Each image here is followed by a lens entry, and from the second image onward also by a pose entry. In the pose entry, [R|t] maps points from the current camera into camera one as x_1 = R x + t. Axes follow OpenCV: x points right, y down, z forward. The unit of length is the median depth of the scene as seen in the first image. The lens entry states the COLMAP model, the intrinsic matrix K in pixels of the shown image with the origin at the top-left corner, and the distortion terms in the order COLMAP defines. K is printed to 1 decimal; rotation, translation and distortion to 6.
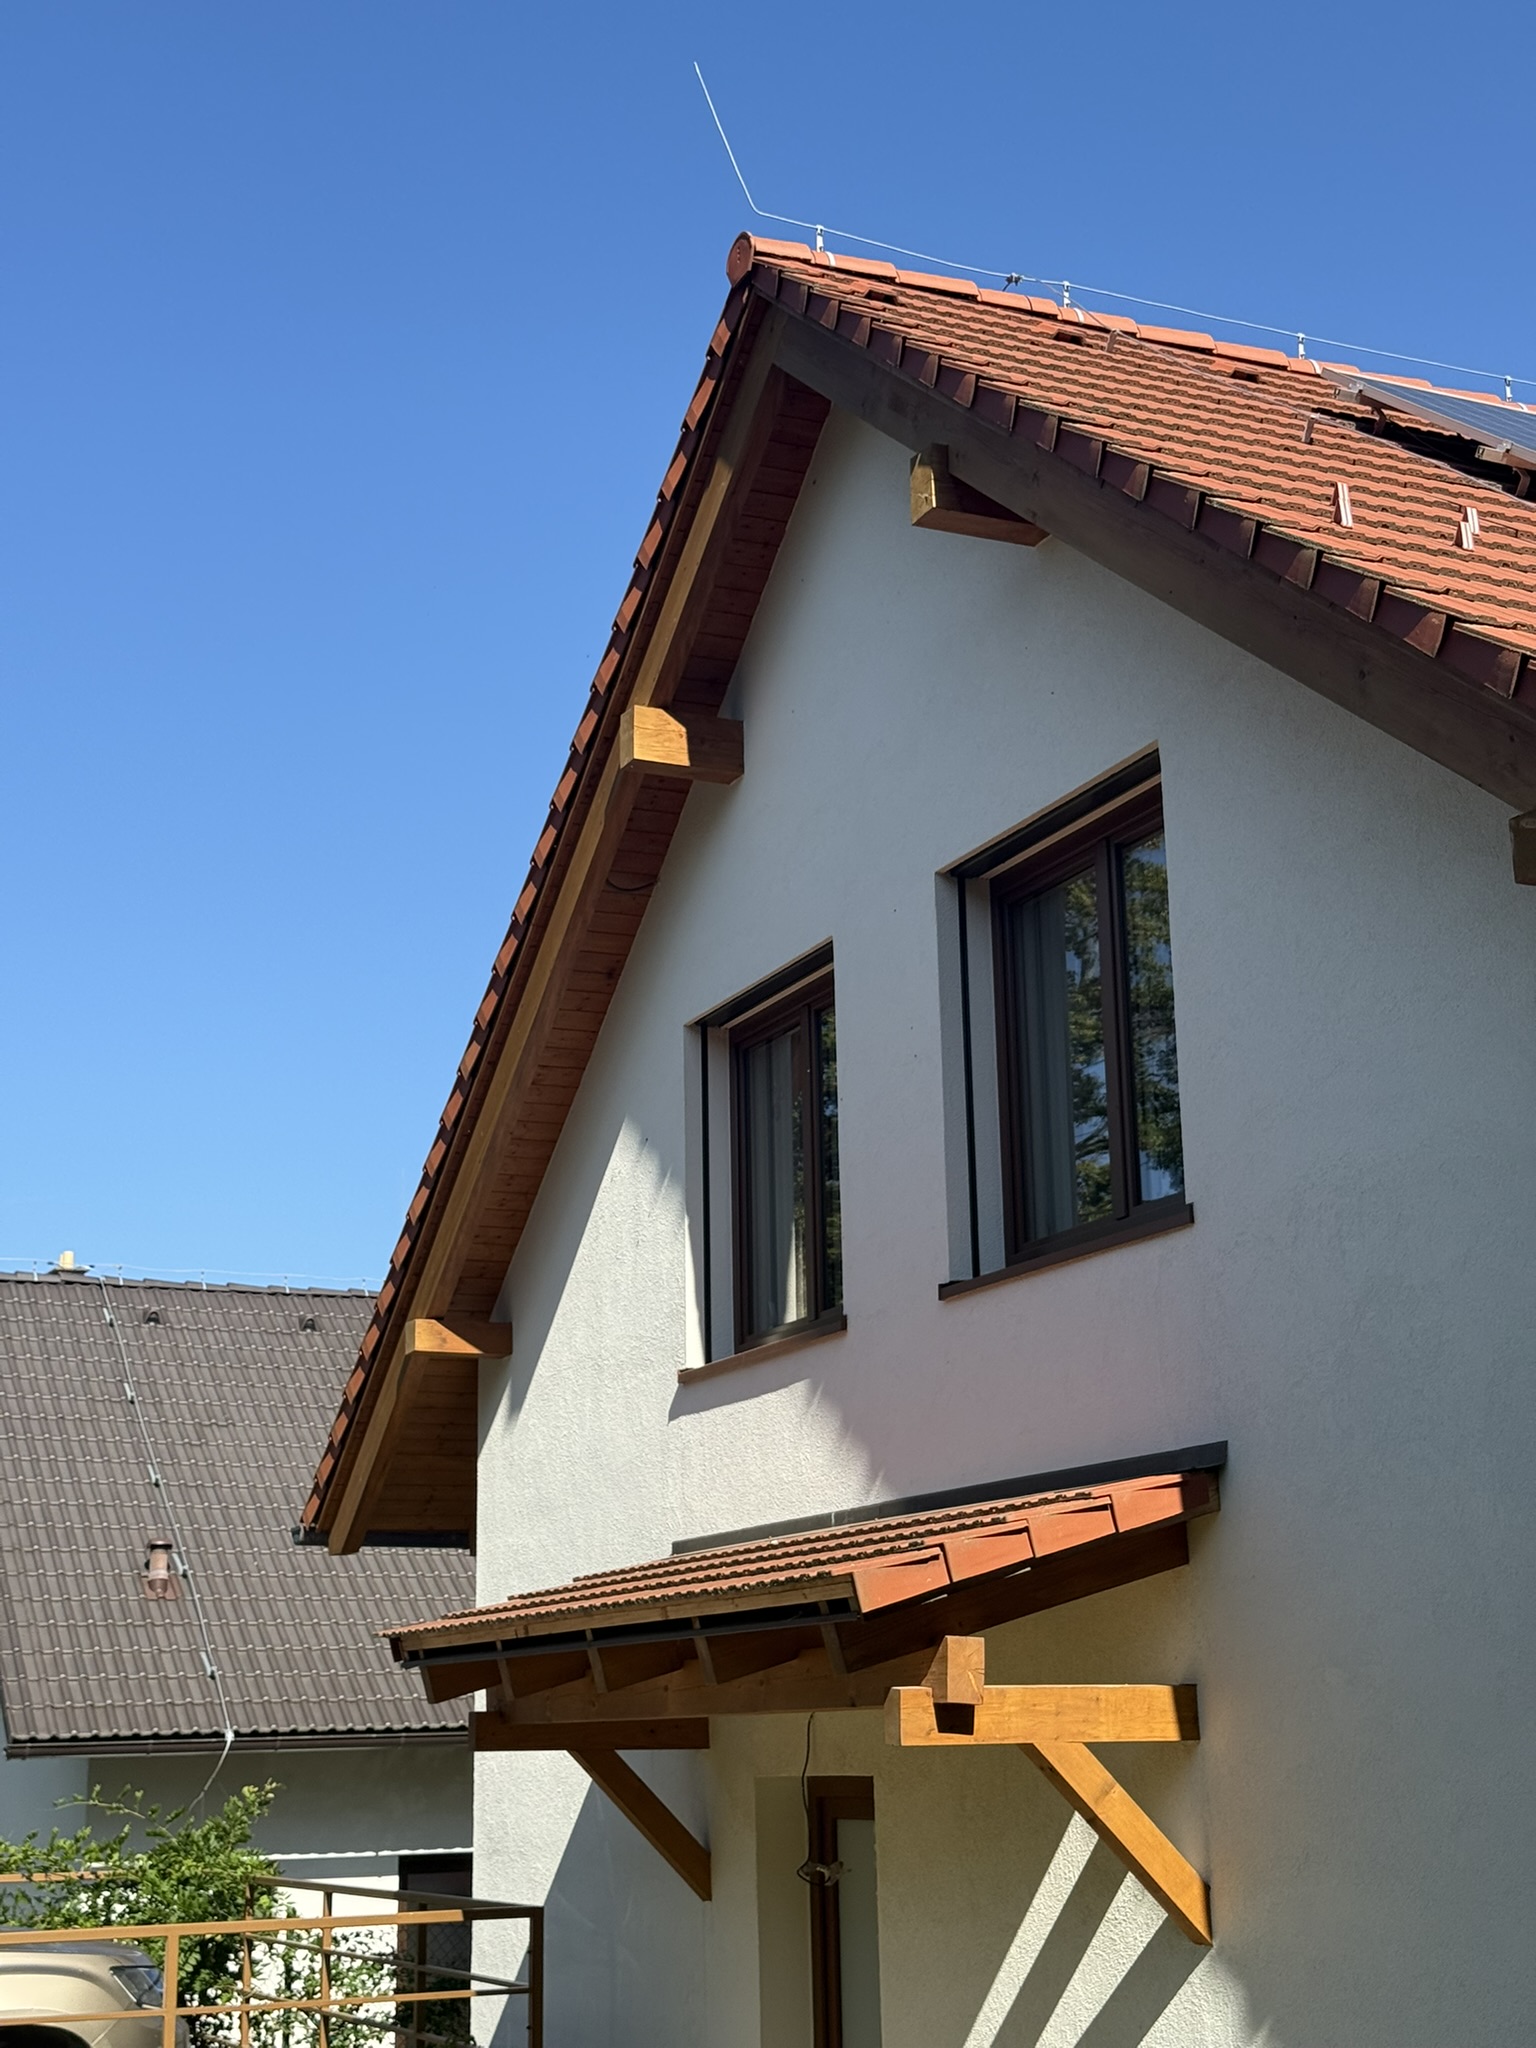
lens RADIAL K [[2870.7, 0, 764.7], [0, 2870.7, 1050.1], [0, 0, 1]] dist [0.154231, -0.342774]
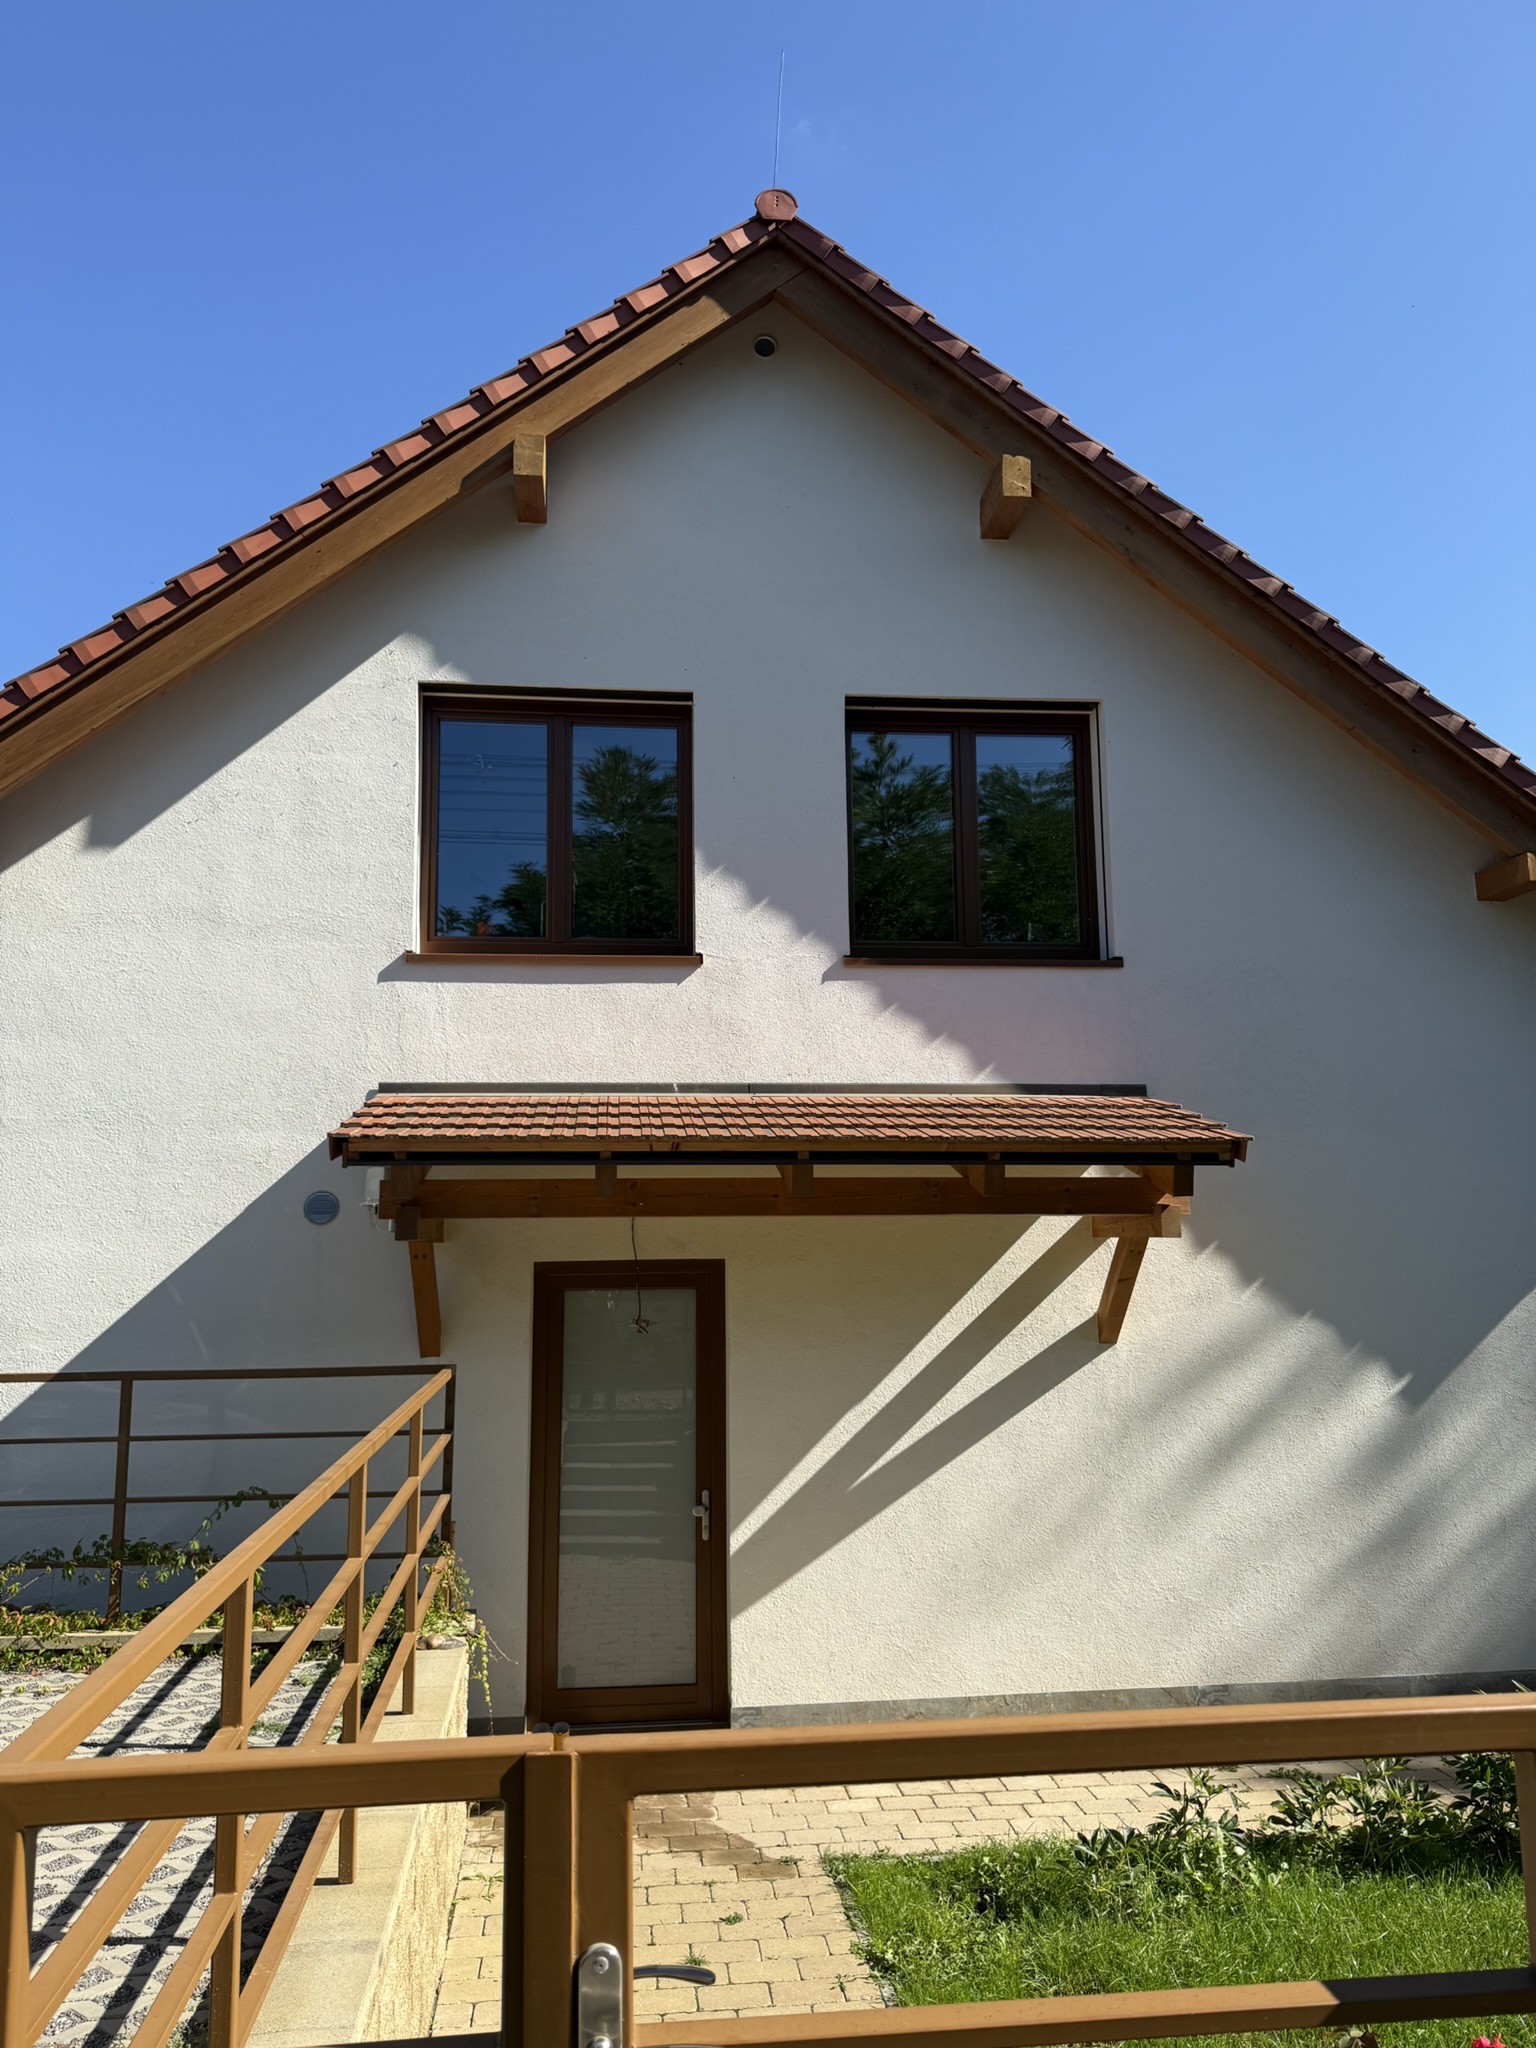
lens RADIAL K [[1443.1, 0, 757.6], [0, 1443.1, 1044.4], [0, 0, 1]] dist [0.144379, -0.308047]
pose [[0.322493, 0.142353, 0.935807, -0.740597], [-0.223060, 0.972214, -0.071022, 0.211384], [-0.919915, -0.185837, 0.345285, 0.818119]]
